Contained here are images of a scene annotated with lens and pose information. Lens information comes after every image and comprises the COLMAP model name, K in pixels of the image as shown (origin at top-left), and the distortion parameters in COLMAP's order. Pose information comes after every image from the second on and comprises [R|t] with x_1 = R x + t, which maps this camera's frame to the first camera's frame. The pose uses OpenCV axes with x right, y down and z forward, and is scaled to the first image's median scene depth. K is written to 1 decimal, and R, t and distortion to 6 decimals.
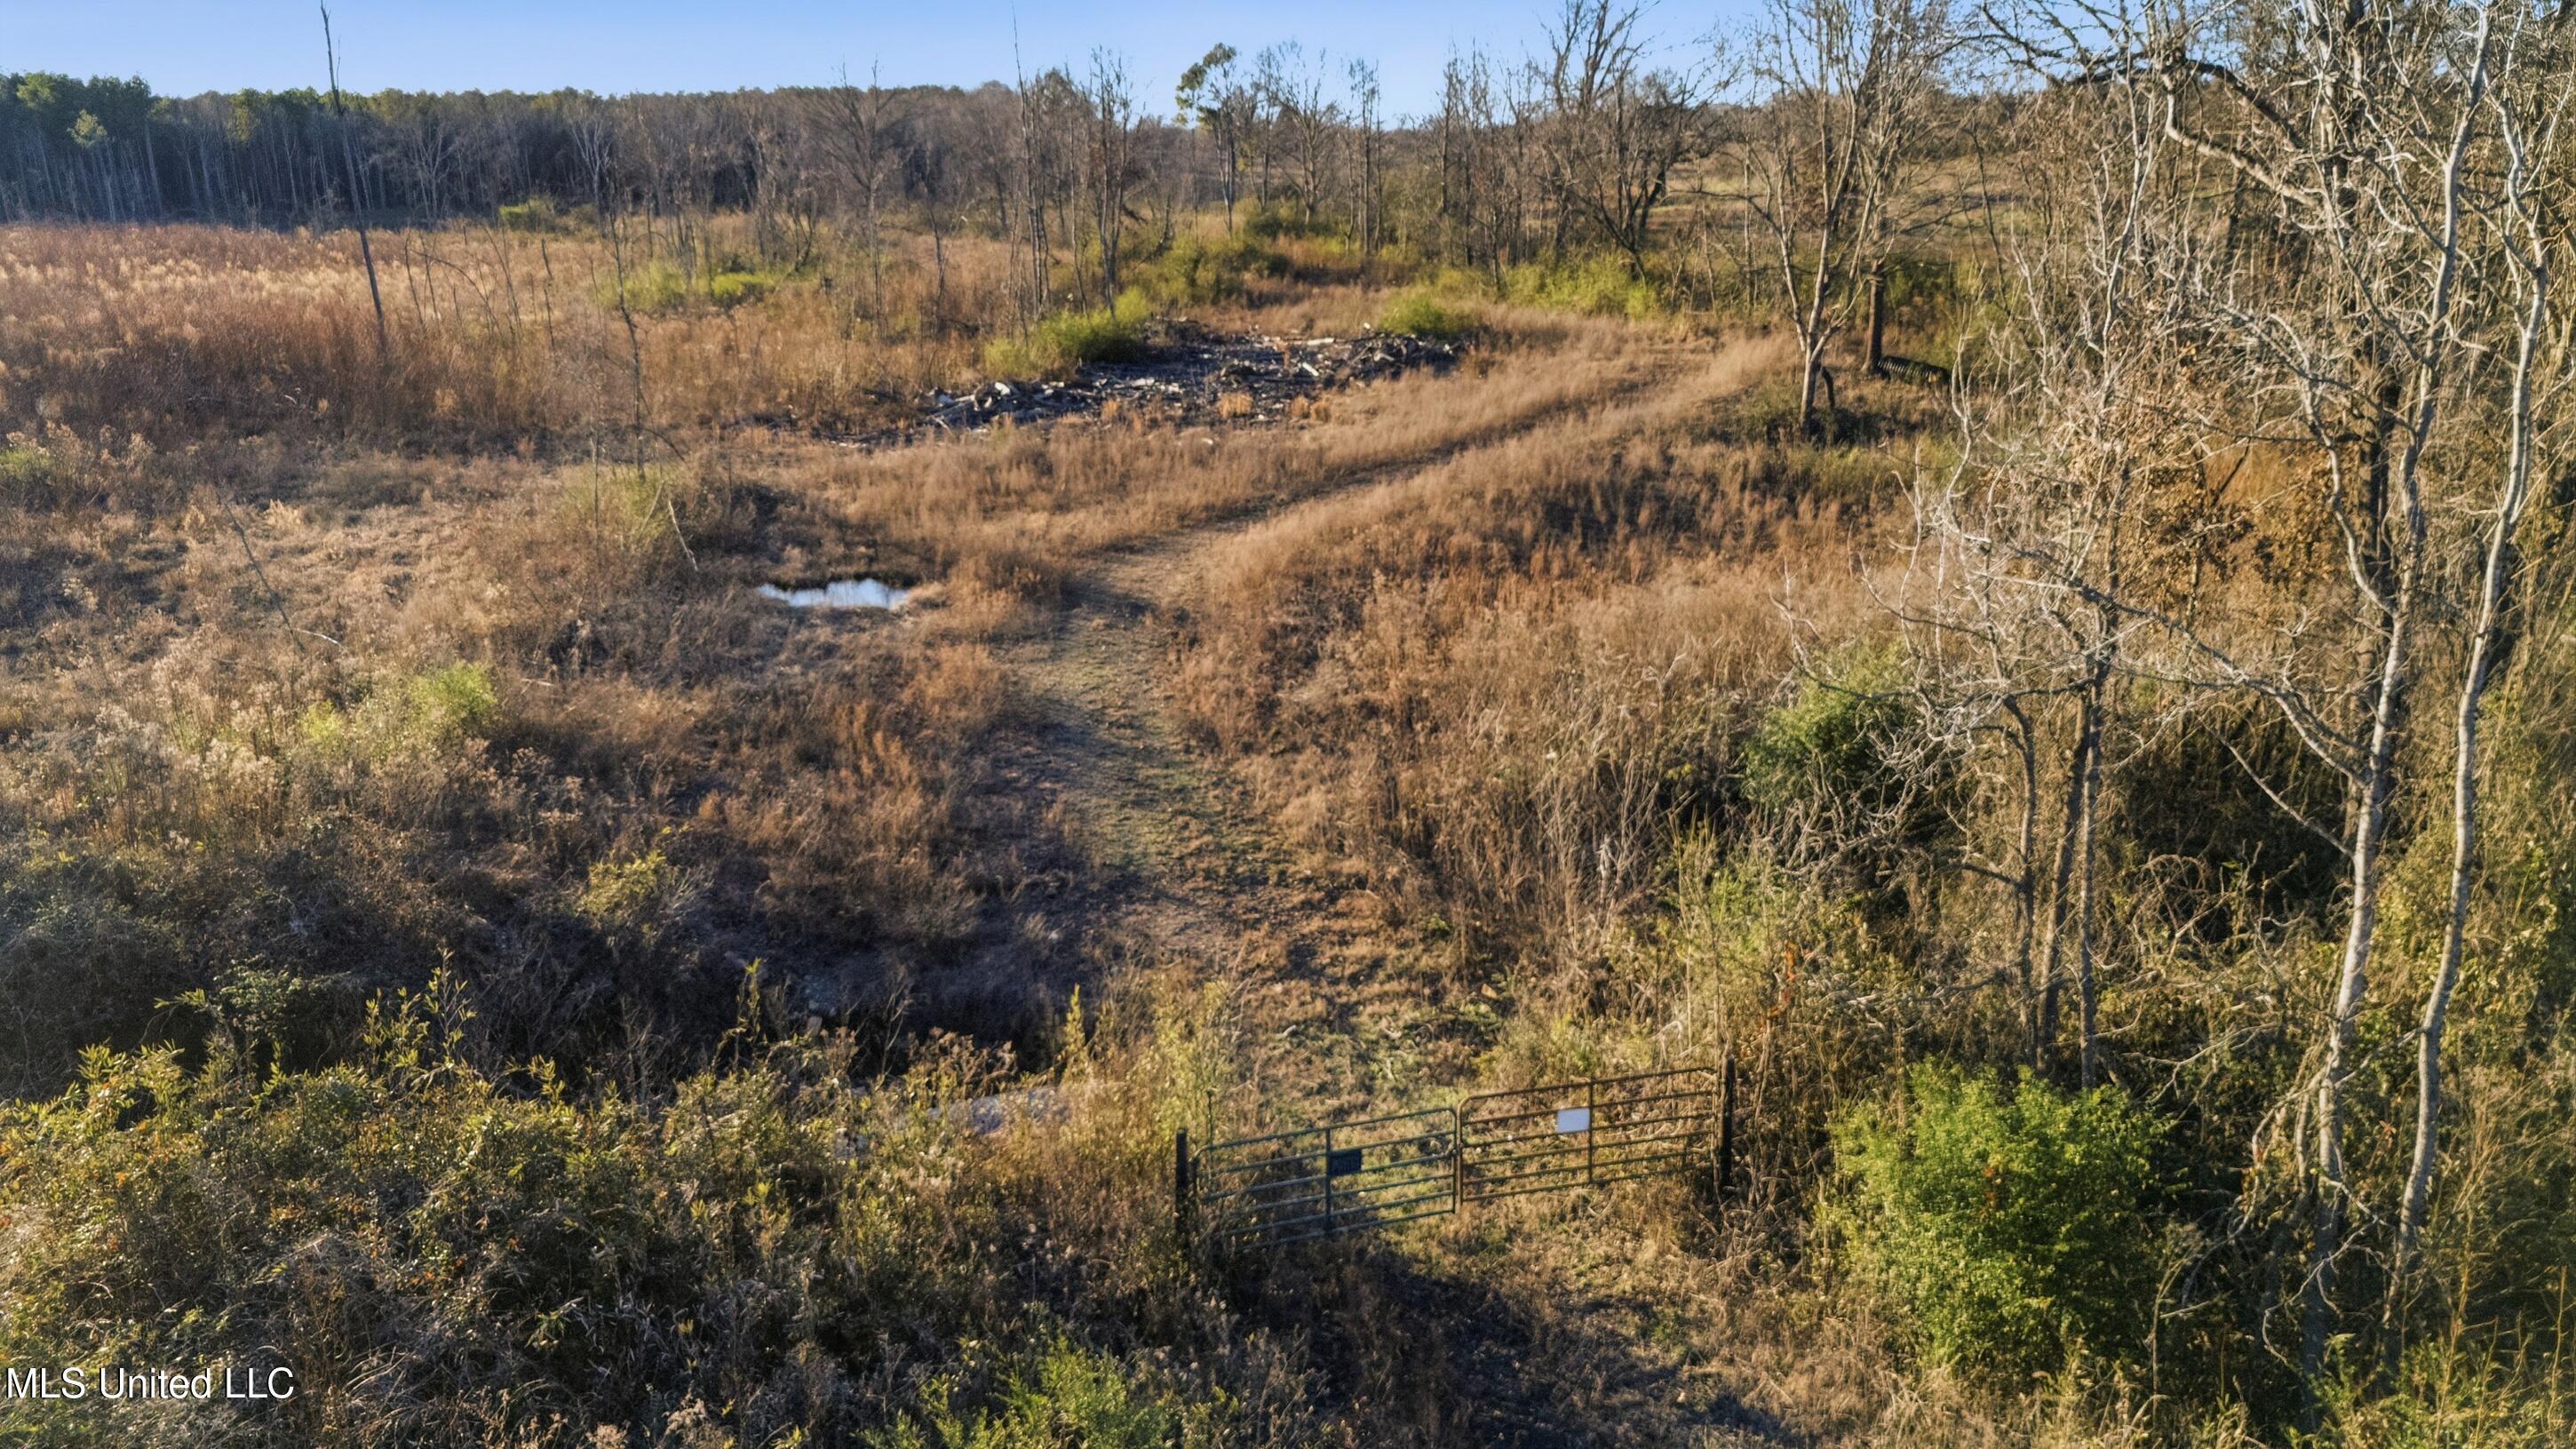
lens RADIAL K [[1871.9, 0, 1283.5], [0, 1871.9, 726.2], [0, 0, 1]] dist [0.056601, -0.046654]
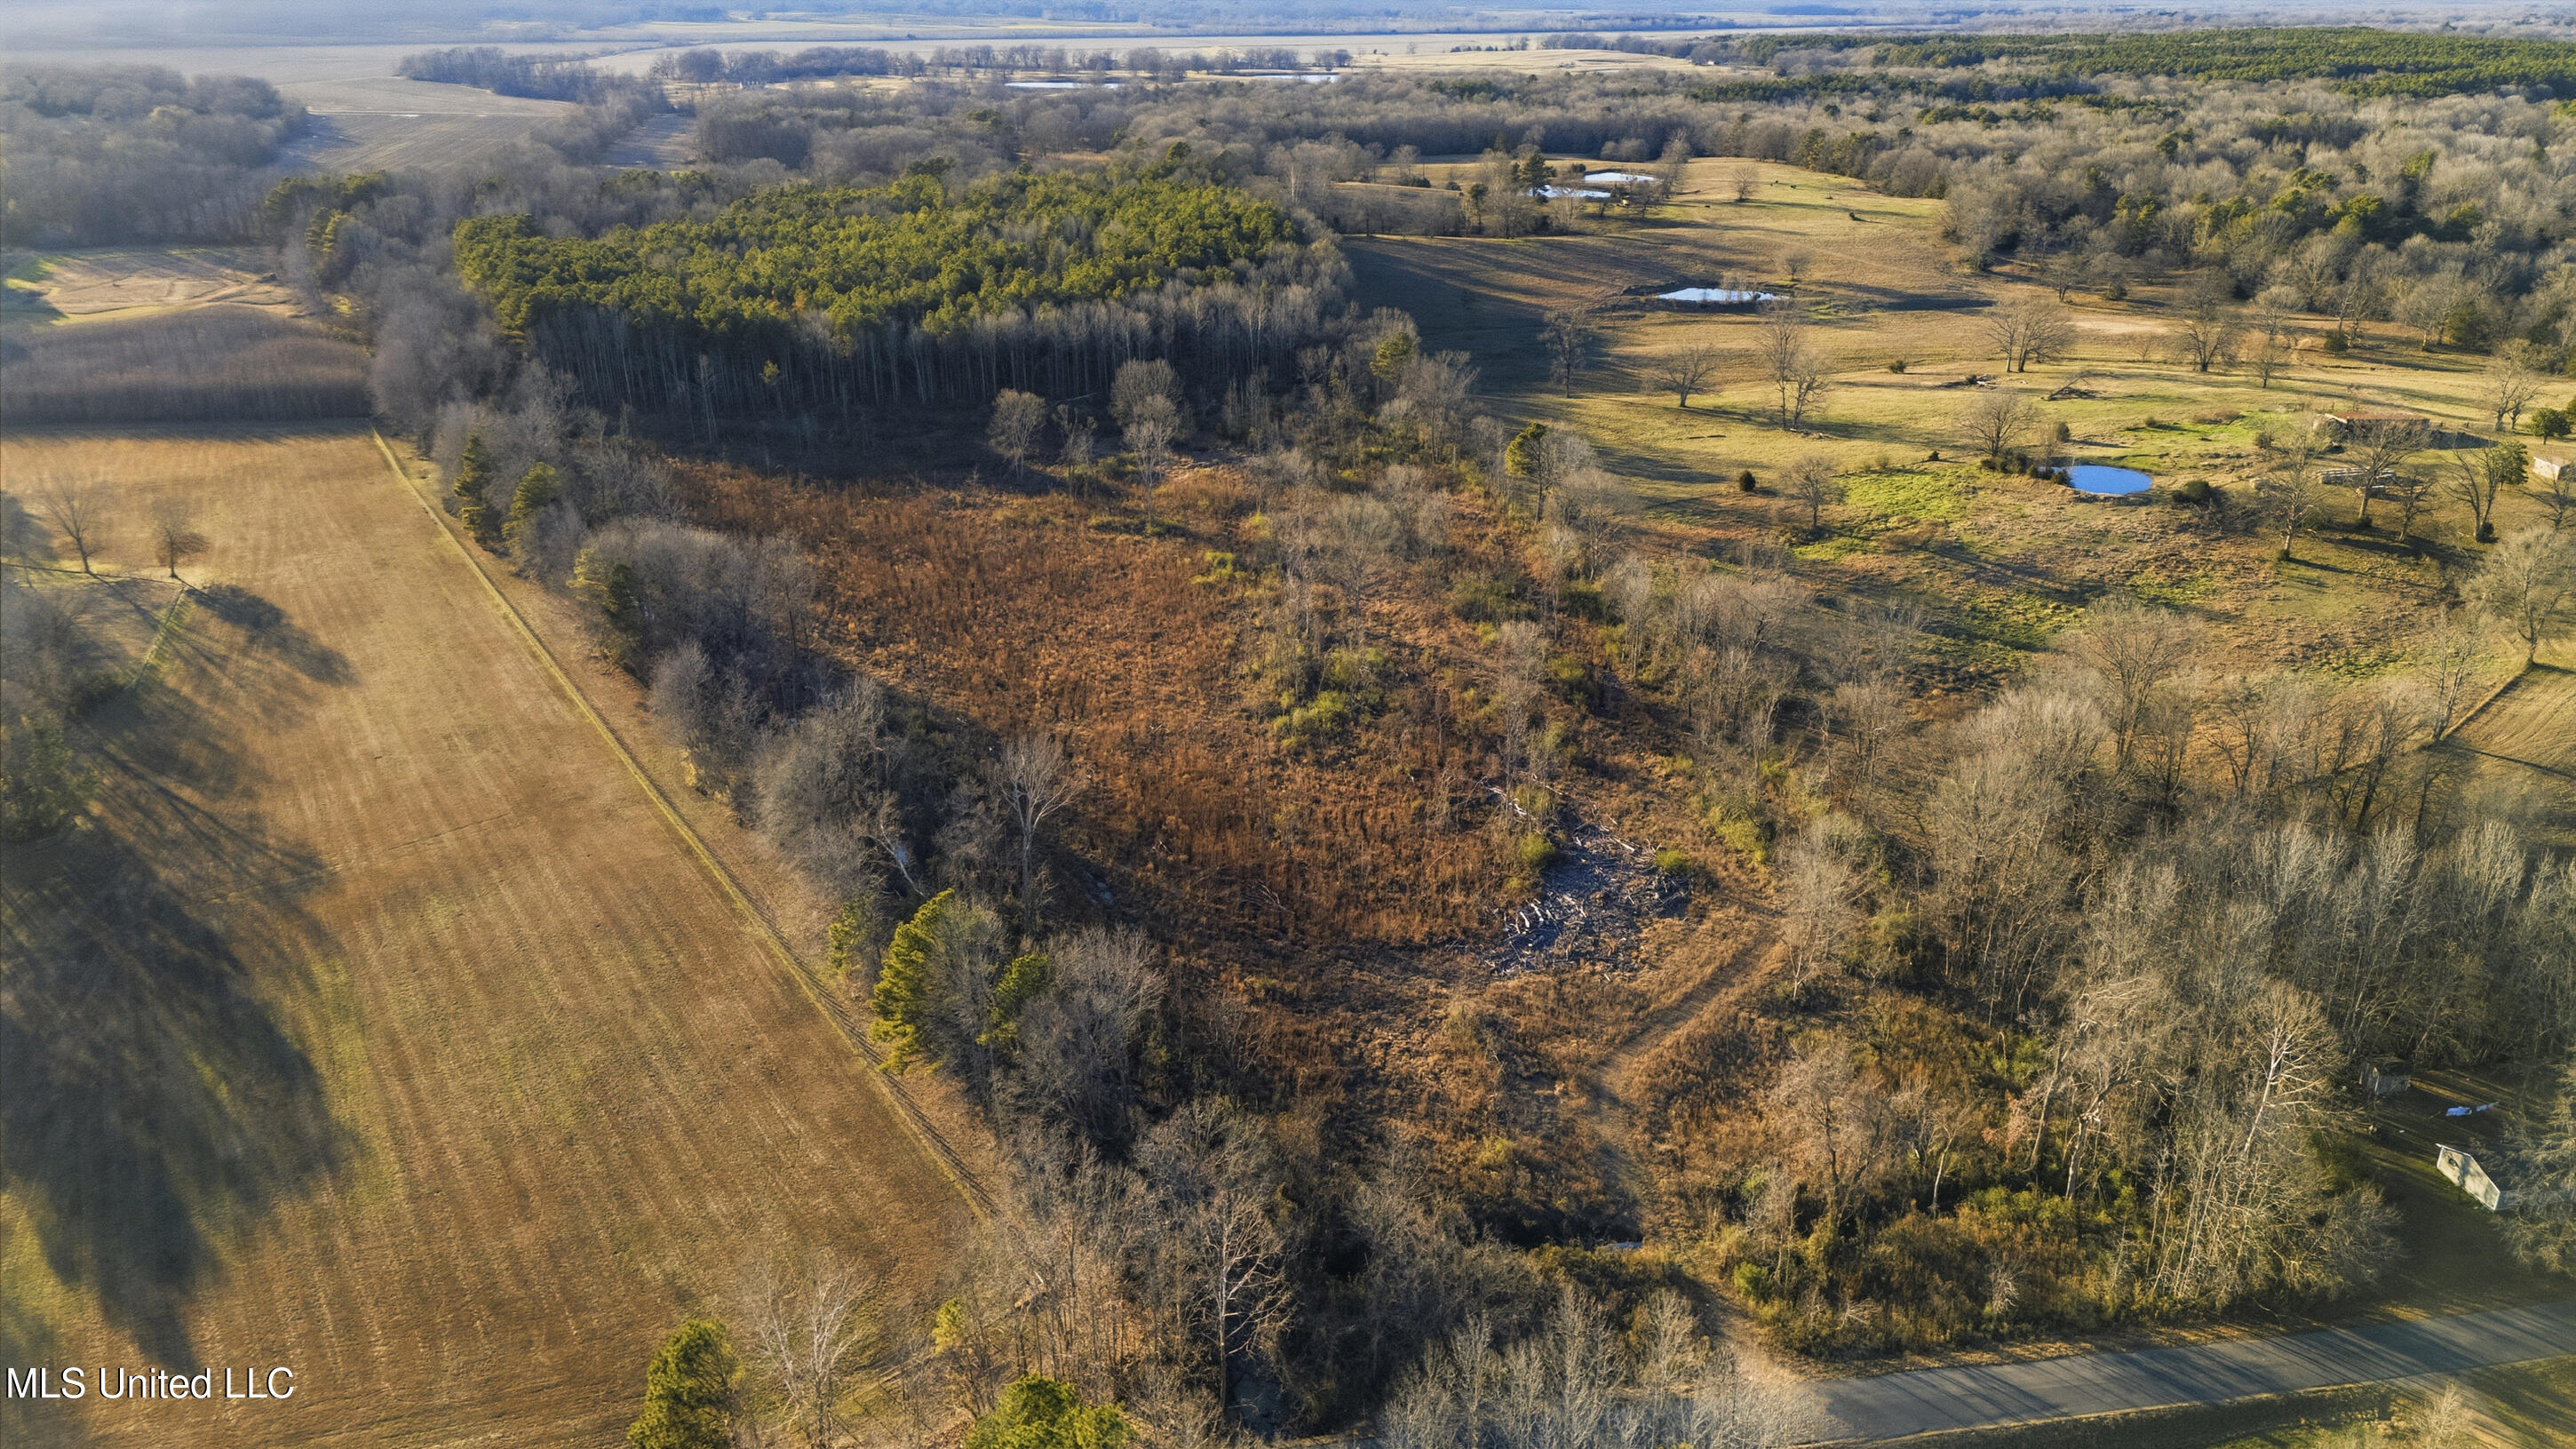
lens RADIAL K [[1865.3, 0, 1277.9], [0, 1865.3, 725.9], [0, 0, 1]] dist [0.061010, -0.052761]
pose [[0.994689, 0.049218, -0.090398, -0.867879], [-0.040706, 0.994767, 0.093708, -2.240323], [0.094537, -0.089531, 0.991487, -5.681102]]
